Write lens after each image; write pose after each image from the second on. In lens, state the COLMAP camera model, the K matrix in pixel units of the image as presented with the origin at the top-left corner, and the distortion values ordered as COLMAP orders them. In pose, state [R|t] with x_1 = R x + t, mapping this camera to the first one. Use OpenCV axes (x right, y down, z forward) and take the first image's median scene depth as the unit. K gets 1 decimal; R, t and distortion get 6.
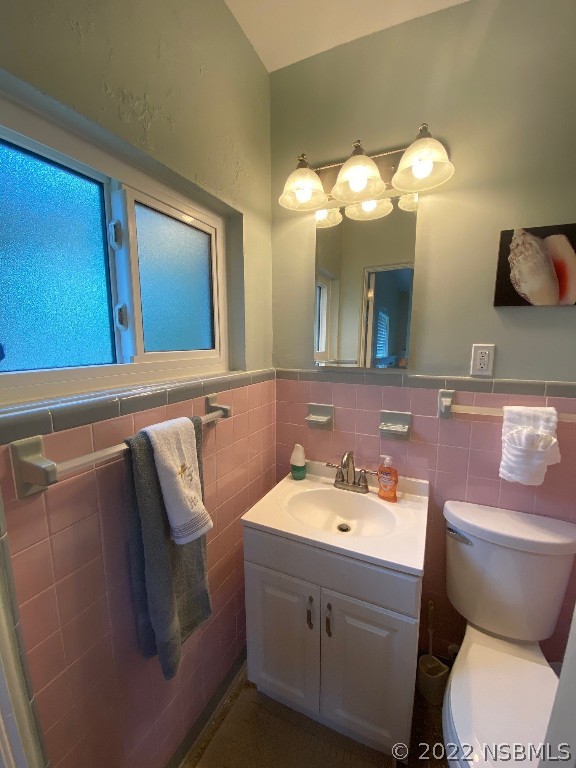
lens RADIAL K [[307.1, 0, 288.0], [0, 307.1, 384.0], [0, 0, 1]] dist [0.036690, -0.034836]
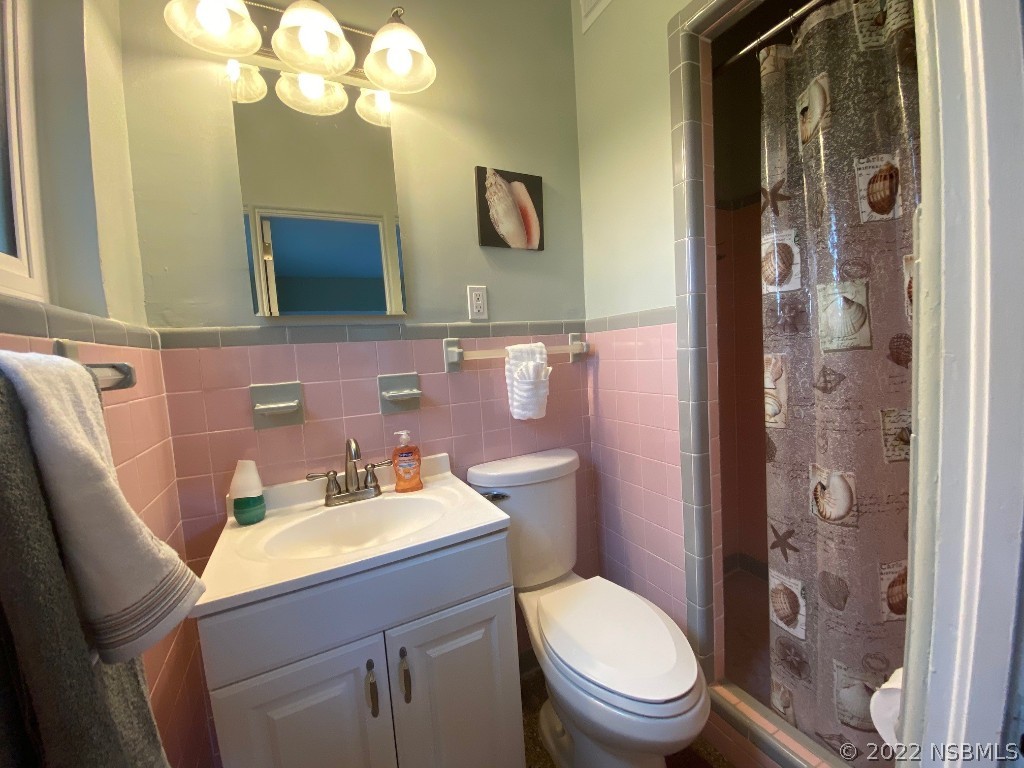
lens RADIAL K [[409.5, 0, 512.0], [0, 409.5, 384.0], [0, 0, 1]] dist [0.036690, -0.034836]
pose [[0.609216, -0.101789, 0.786445, -0.298977], [0.171661, 0.985141, -0.005470, 0.185233], [-0.774202, 0.138334, 0.617637, 0.190618]]
